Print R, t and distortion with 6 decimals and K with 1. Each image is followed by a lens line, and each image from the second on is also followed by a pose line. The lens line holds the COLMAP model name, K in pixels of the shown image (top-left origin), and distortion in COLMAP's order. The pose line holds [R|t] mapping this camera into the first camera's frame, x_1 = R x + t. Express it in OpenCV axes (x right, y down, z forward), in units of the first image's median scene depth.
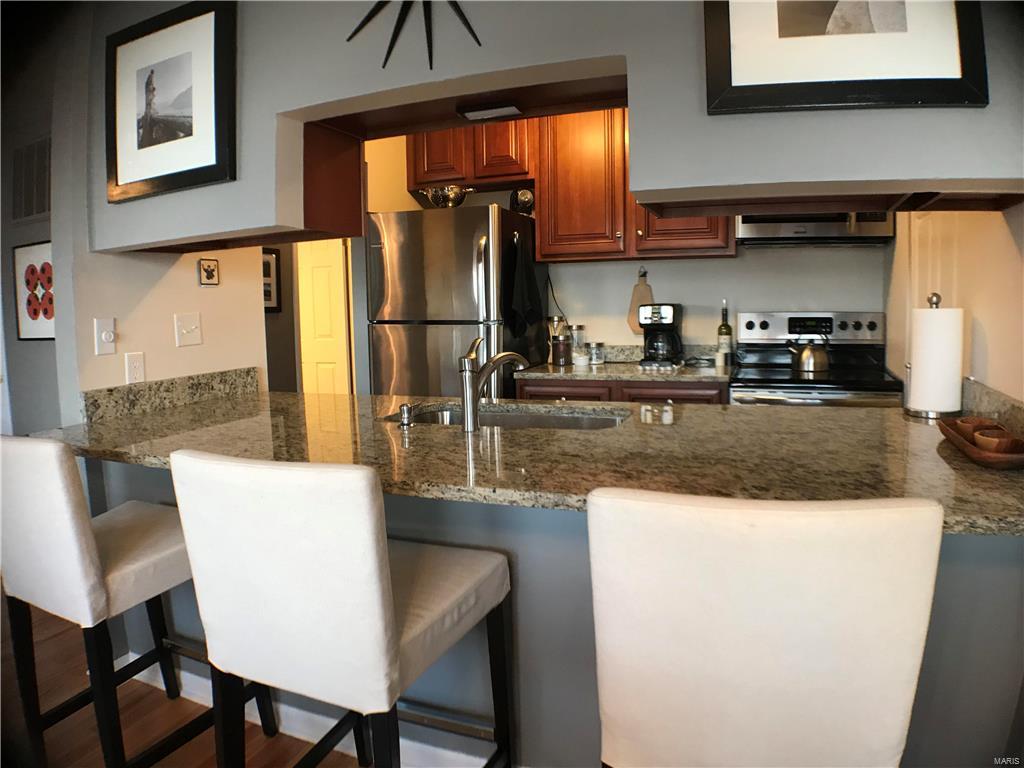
lens RADIAL K [[673.3, 0, 509.0], [0, 673.3, 383.4], [0, 0, 1]] dist [-0.160628, 0.004920]
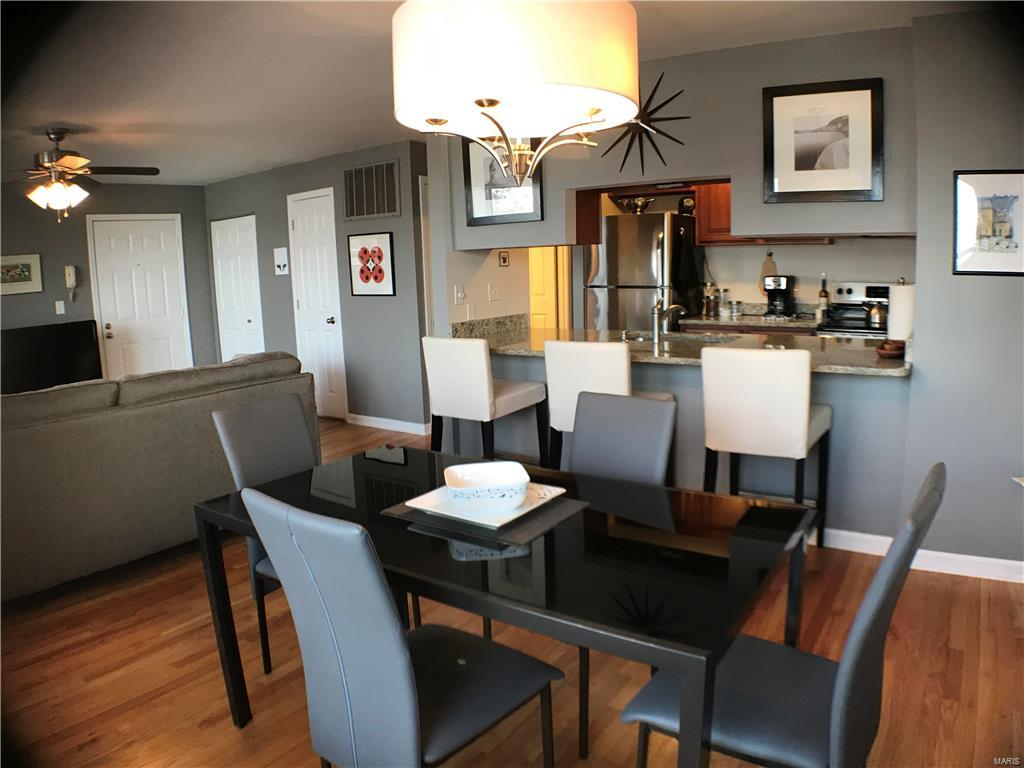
lens RADIAL K [[673.3, 0, 509.0], [0, 673.3, 383.4], [0, 0, 1]] dist [-0.160628, 0.004920]
pose [[0.970233, 0.031420, -0.240126, 0.000193], [-0.015609, 0.997600, 0.067464, 0.032392], [0.241669, -0.061708, 0.968395, -0.580435]]
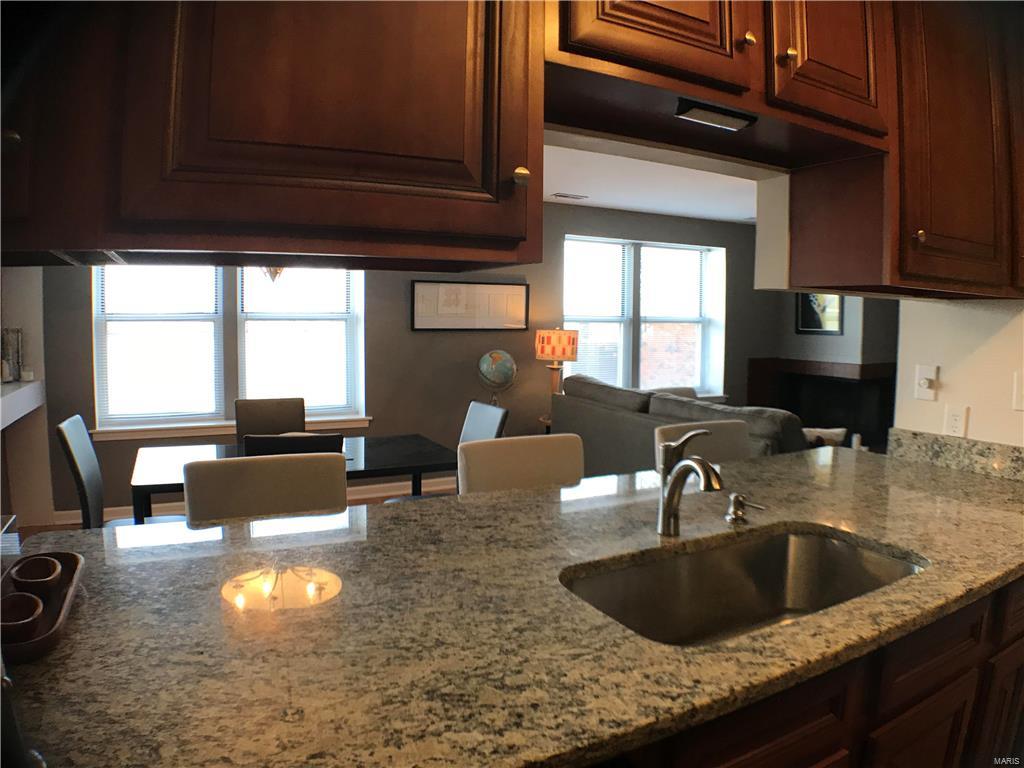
lens RADIAL K [[673.3, 0, 509.0], [0, 673.3, 383.4], [0, 0, 1]] dist [-0.160628, 0.004920]
pose [[-0.667525, 0.086828, -0.739508, 0.344530], [-0.071994, 0.980998, 0.180168, -0.126788], [0.741099, 0.173507, -0.648589, 0.707095]]
